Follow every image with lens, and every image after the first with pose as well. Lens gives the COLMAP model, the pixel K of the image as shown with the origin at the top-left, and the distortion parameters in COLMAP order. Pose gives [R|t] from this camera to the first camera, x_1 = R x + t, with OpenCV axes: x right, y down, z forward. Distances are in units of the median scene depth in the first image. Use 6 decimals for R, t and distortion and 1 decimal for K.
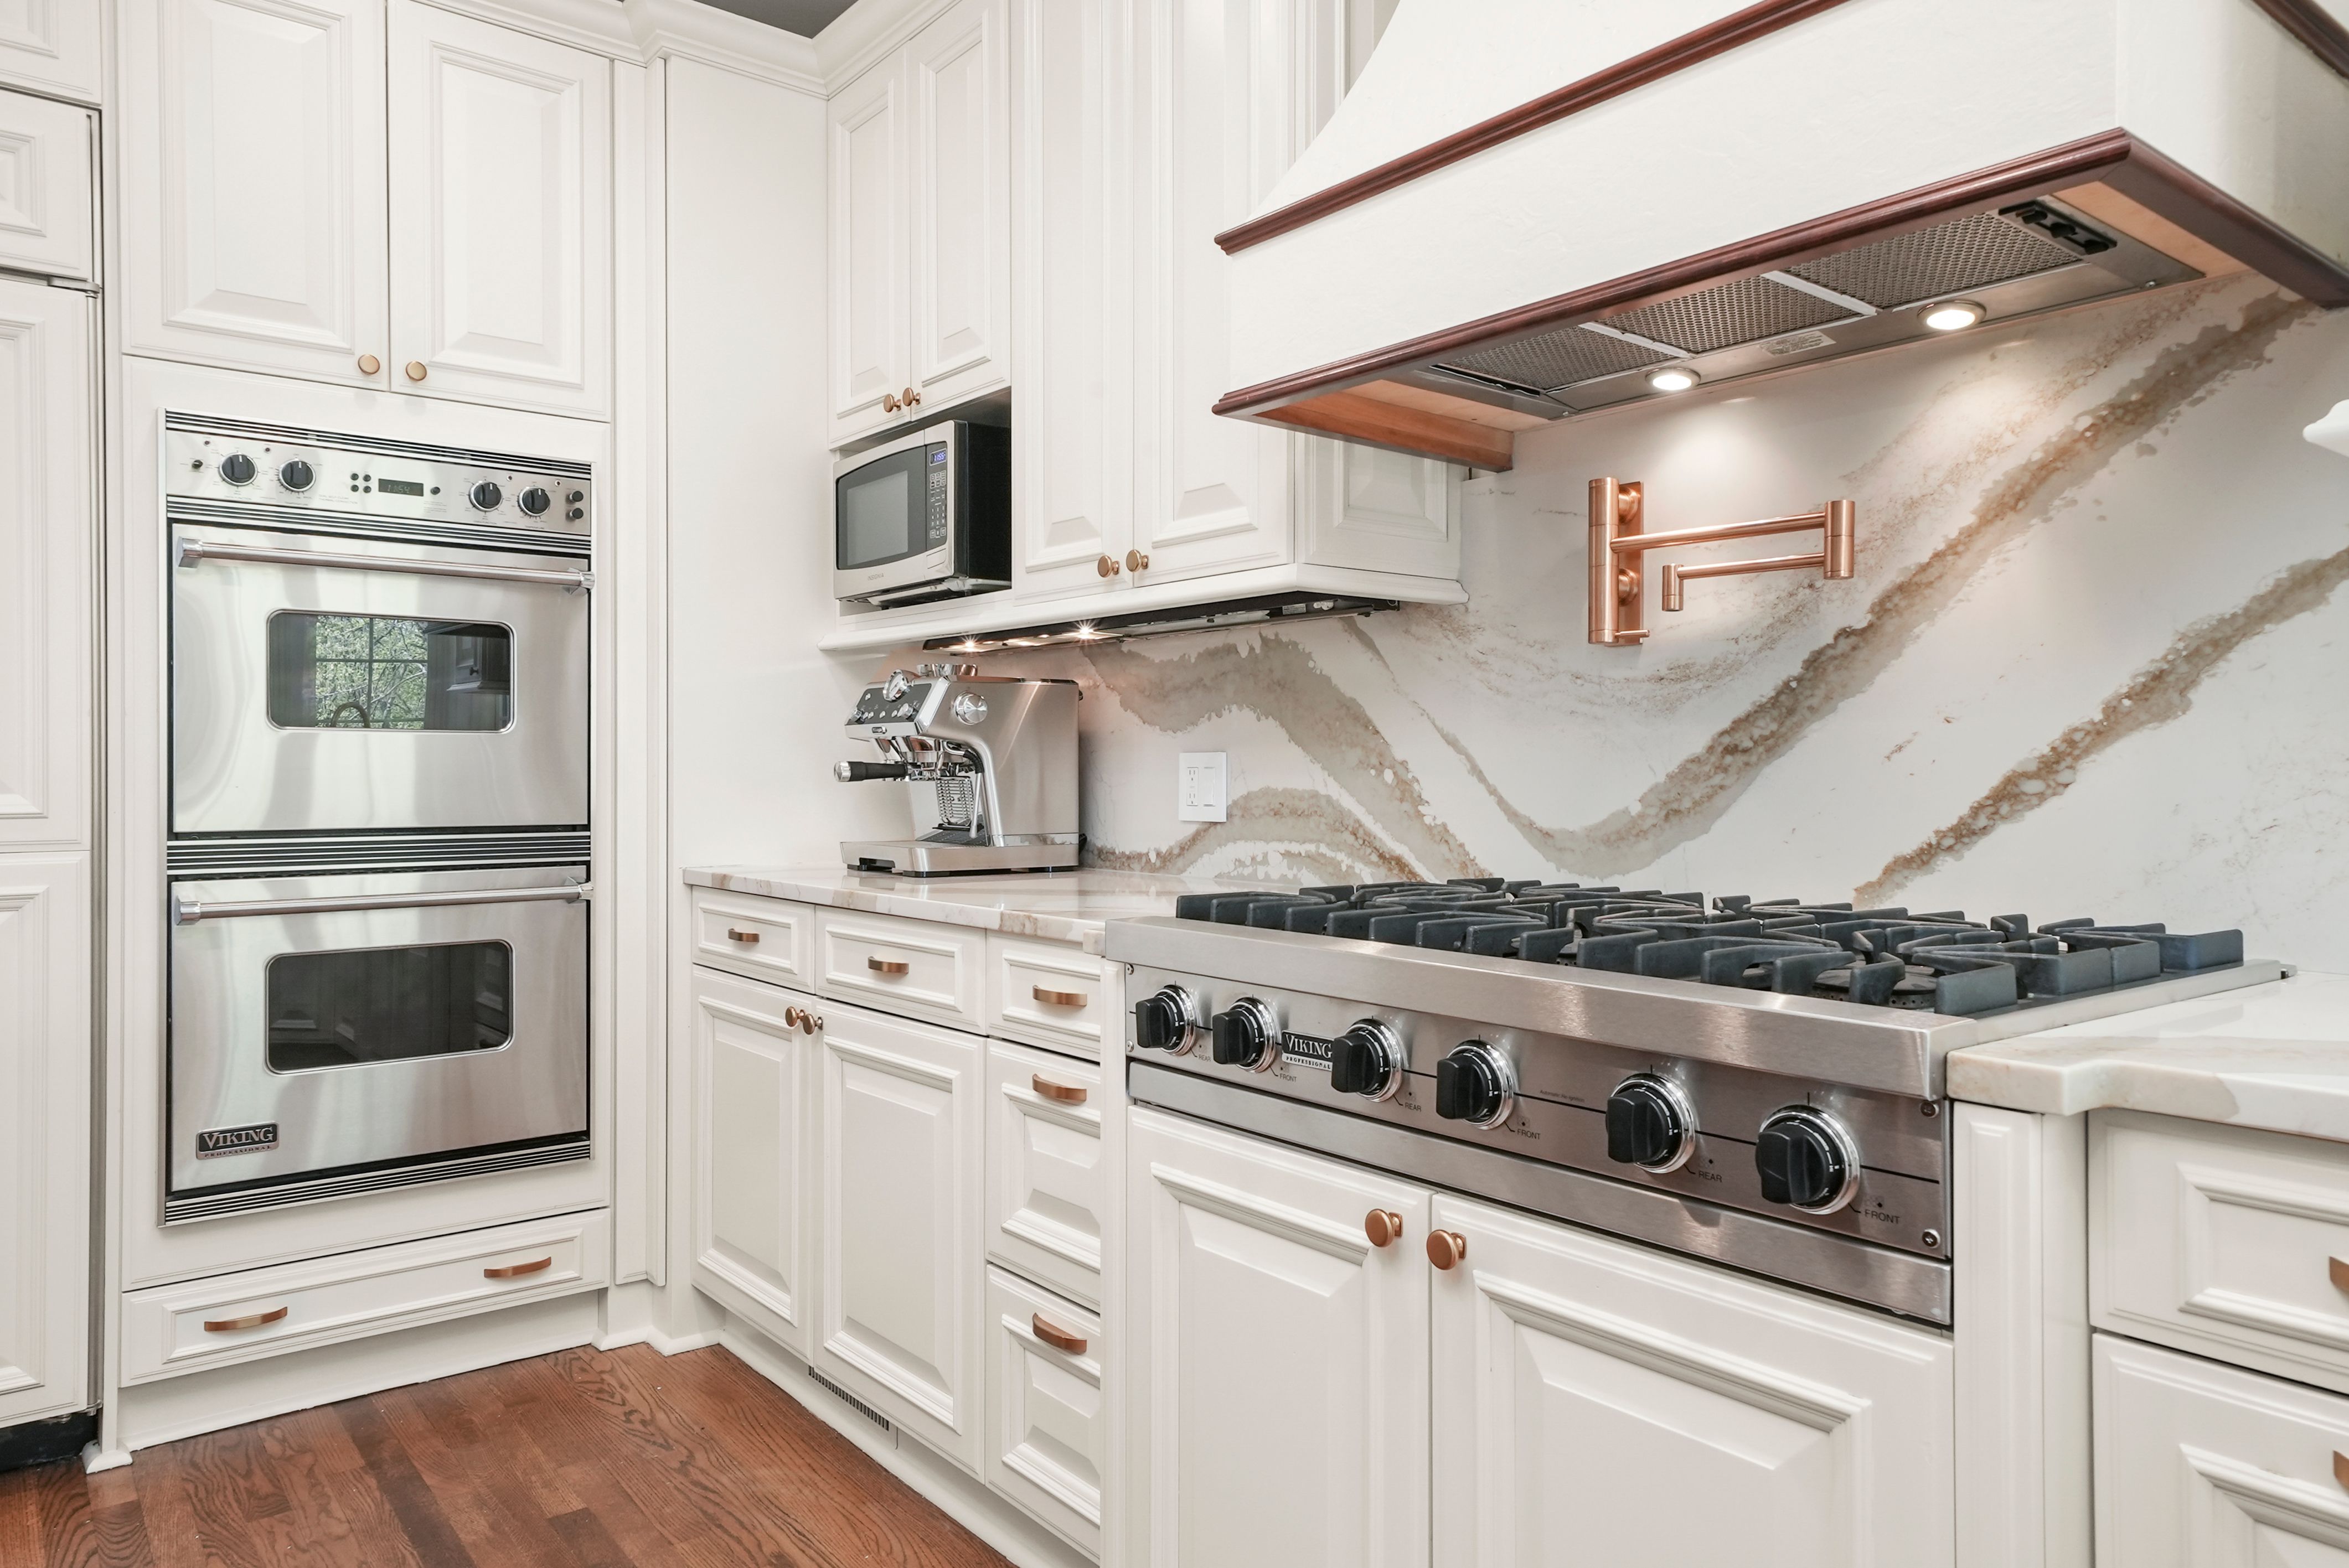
lens RADIAL K [[1561.6, 0, 1176.8], [0, 1561.6, 785.5], [0, 0, 1]] dist [0.024635, 0.001668]
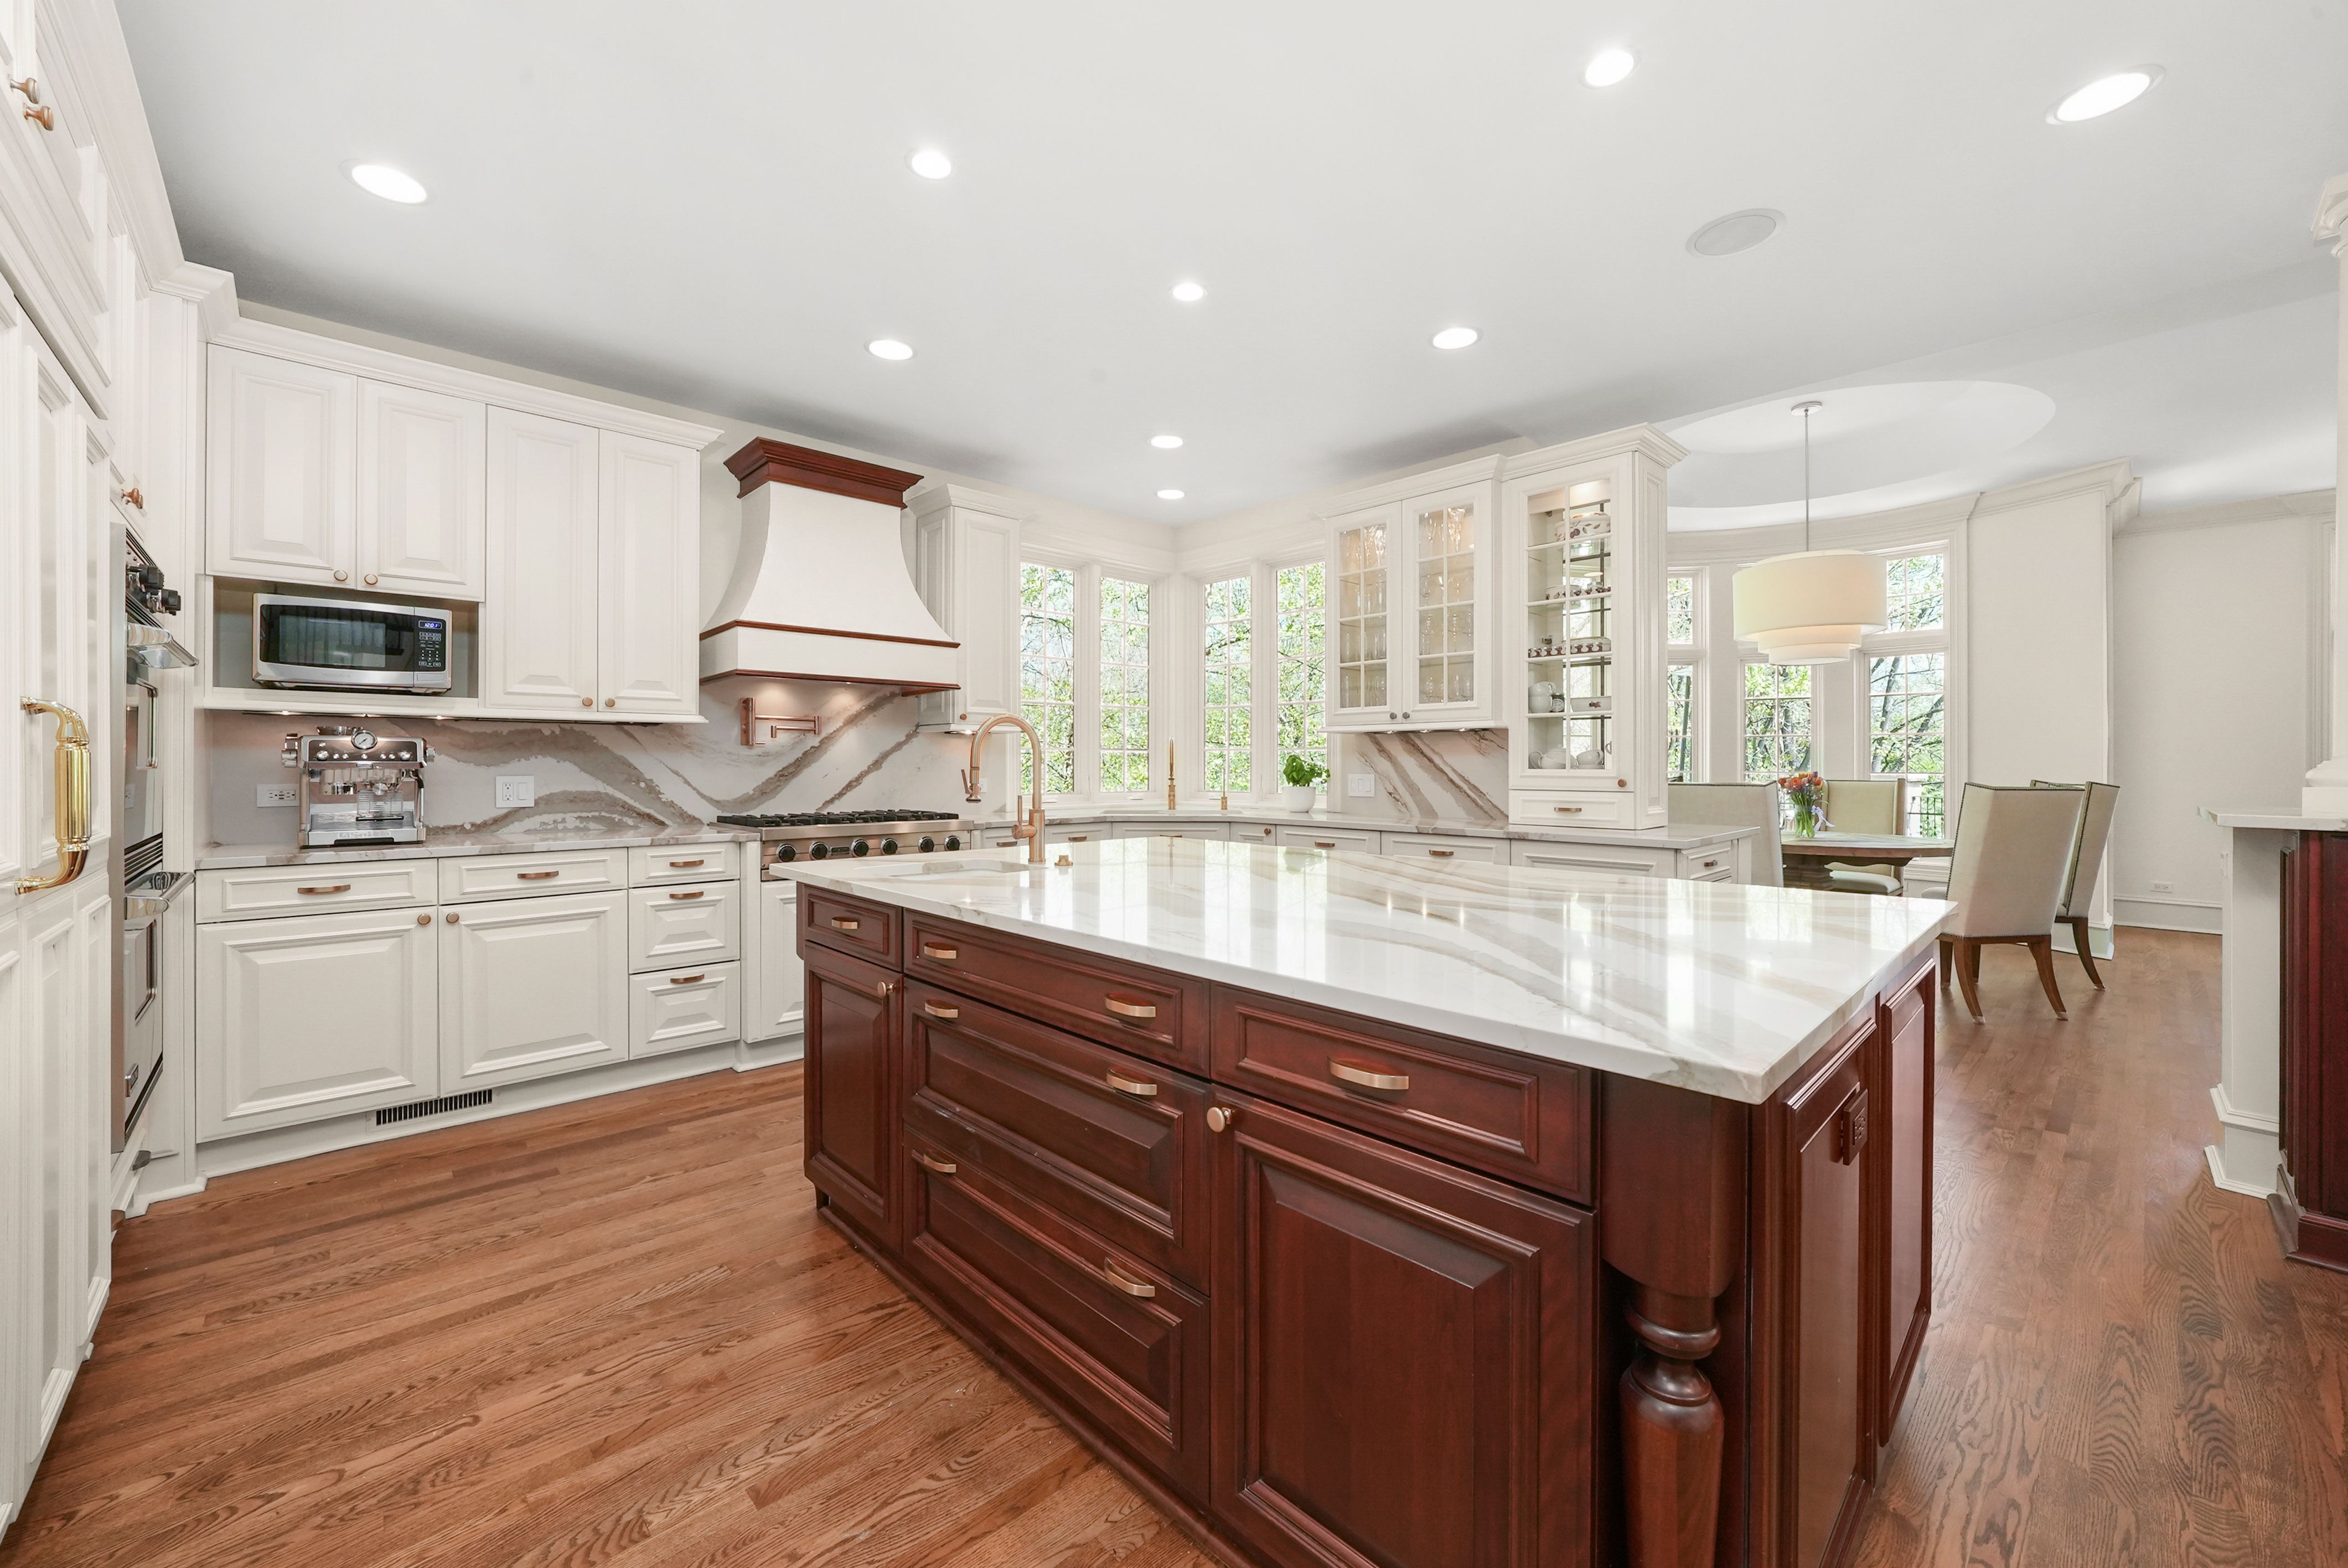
lens RADIAL K [[897.9, 0, 1173.0], [0, 897.9, 771.4], [0, 0, 1]] dist [-0.001187, 0.000076]
pose [[-0.090353, -0.004661, 0.995899, -1.578906], [0.009758, 0.999937, 0.005565, -0.030126], [-0.995862, 0.010220, -0.090301, 0.218326]]
